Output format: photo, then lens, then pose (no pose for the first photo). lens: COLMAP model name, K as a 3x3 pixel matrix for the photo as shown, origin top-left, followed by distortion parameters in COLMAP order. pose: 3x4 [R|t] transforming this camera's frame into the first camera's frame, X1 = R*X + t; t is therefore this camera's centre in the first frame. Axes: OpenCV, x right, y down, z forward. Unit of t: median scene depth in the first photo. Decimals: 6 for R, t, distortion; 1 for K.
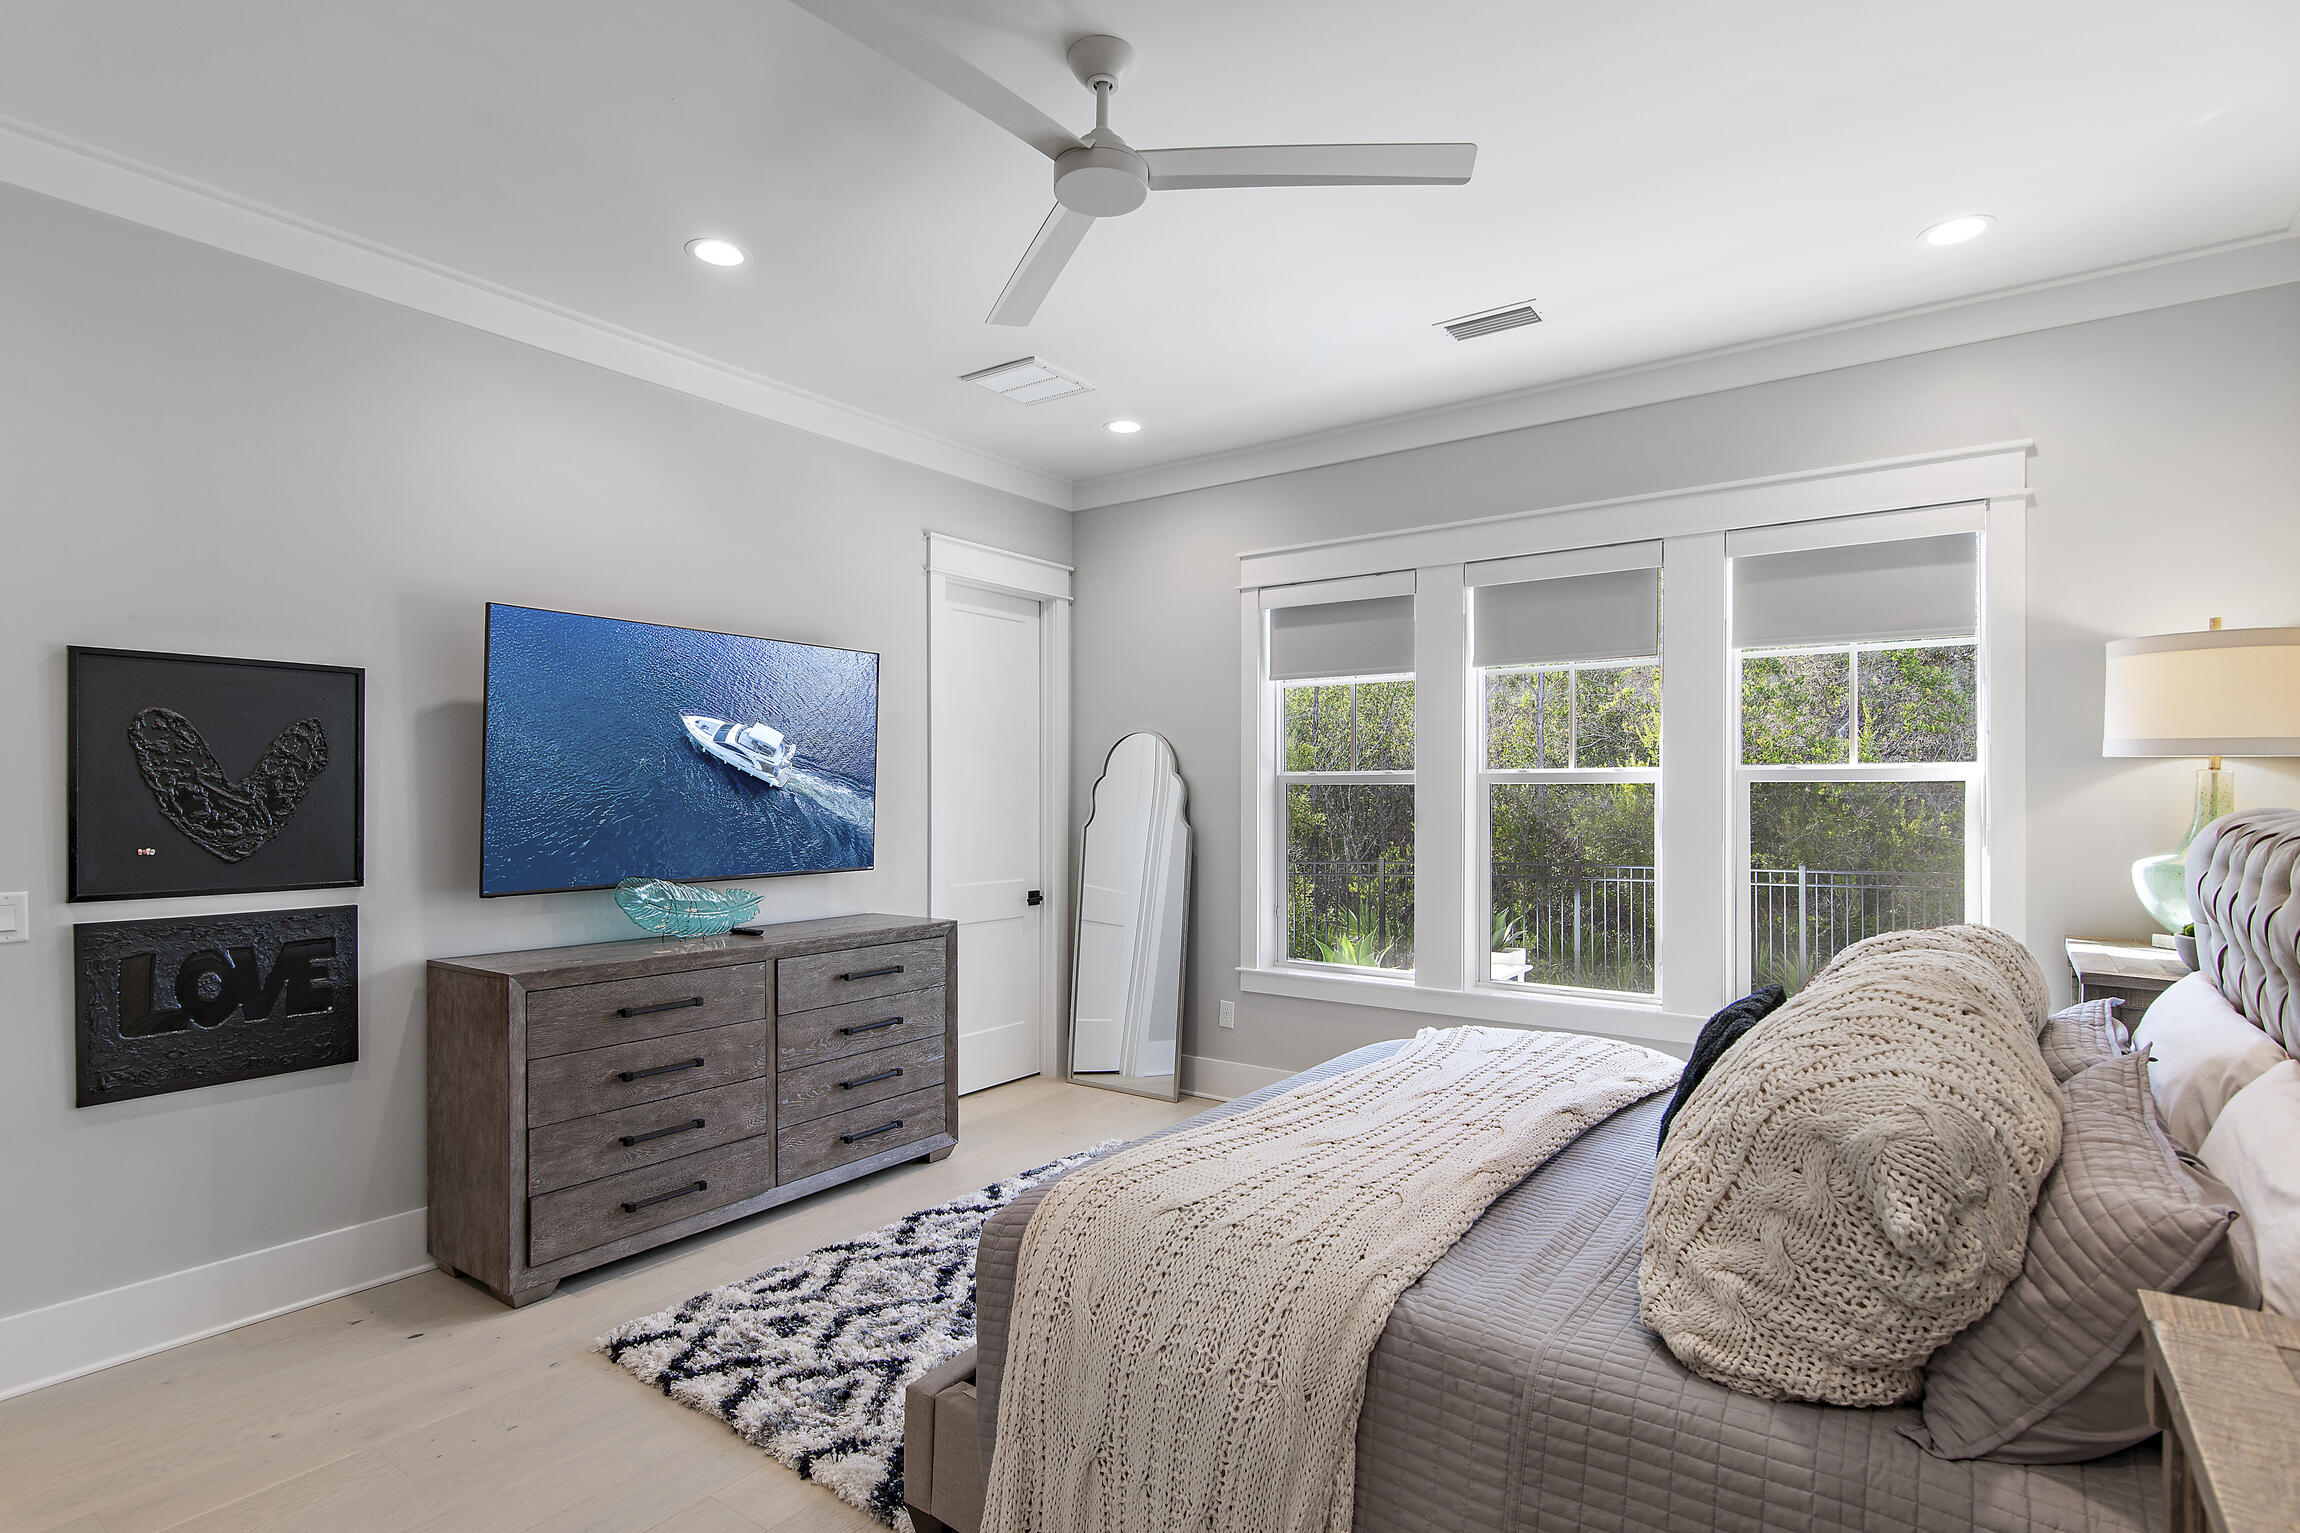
lens RADIAL K [[1153.3, 0, 1150.0], [0, 1153.3, 766.5], [0, 0, 1]] dist [-0.004578, -0.000686]
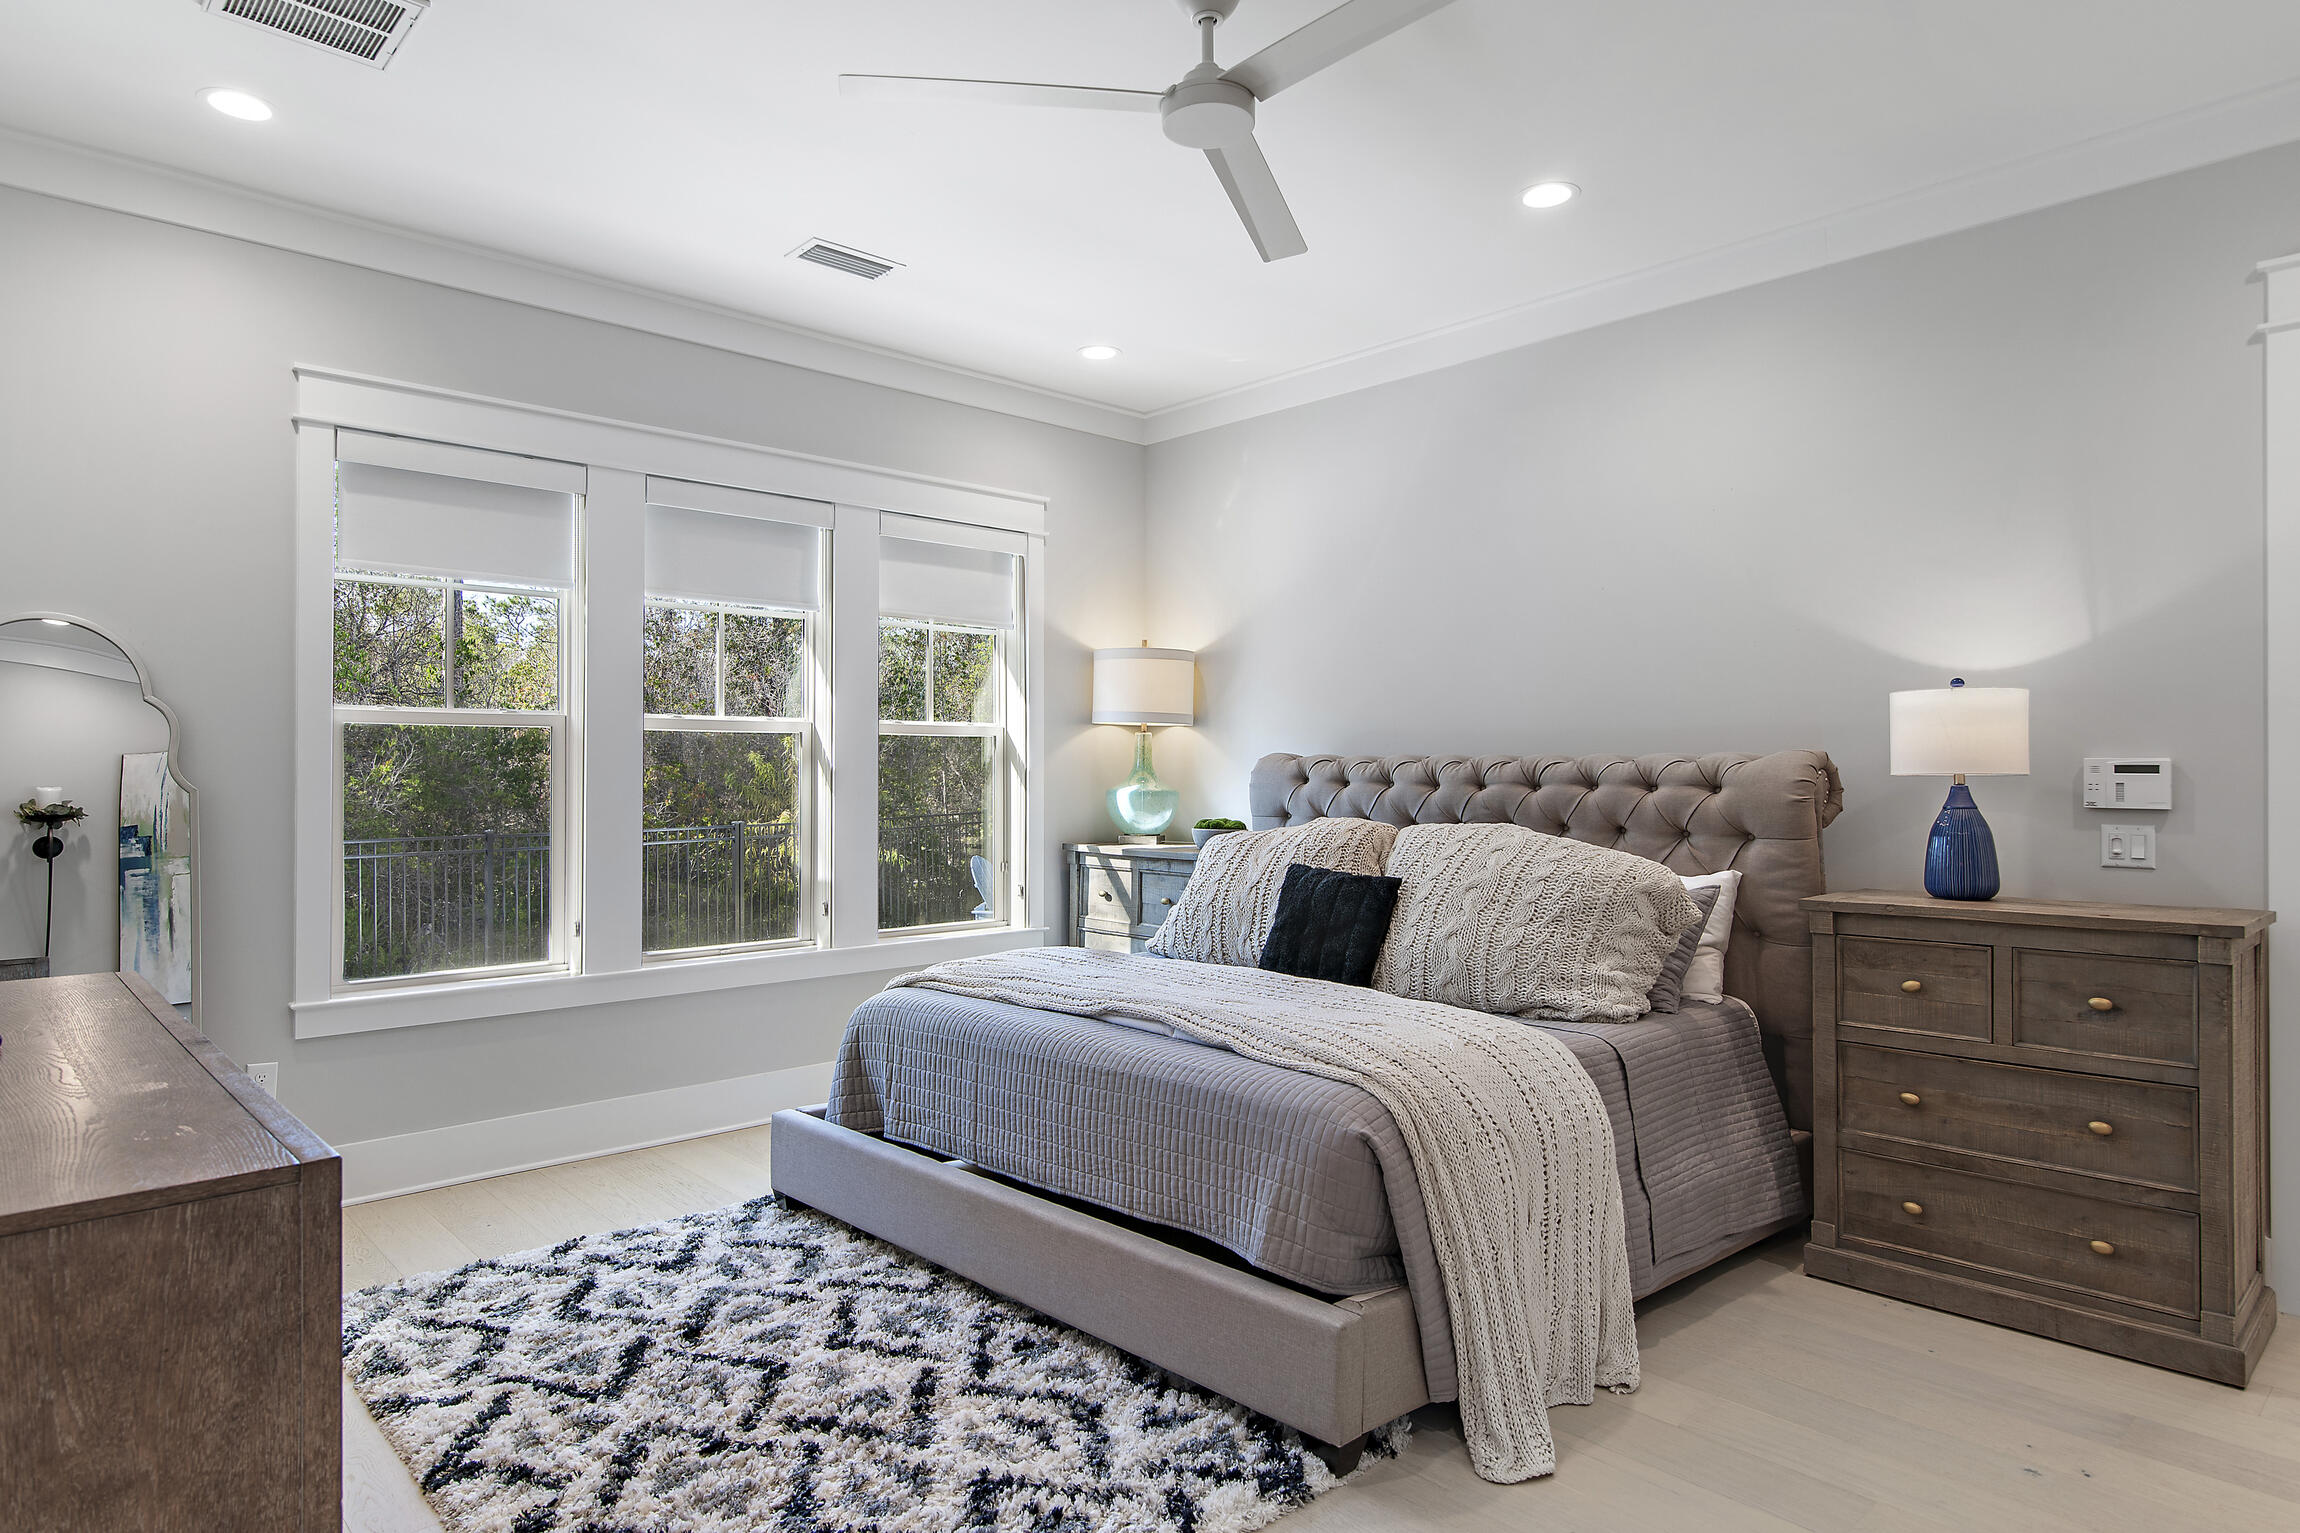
lens RADIAL K [[1294.8, 0, 1150.0], [0, 1294.8, 766.5], [0, 0, 1]] dist [-0.050328, 0.000075]
pose [[0.163164, -0.009105, 0.986557, -0.762827], [-0.031169, 0.999411, 0.014379, 0.021864], [-0.986107, -0.033096, 0.162784, 0.570904]]
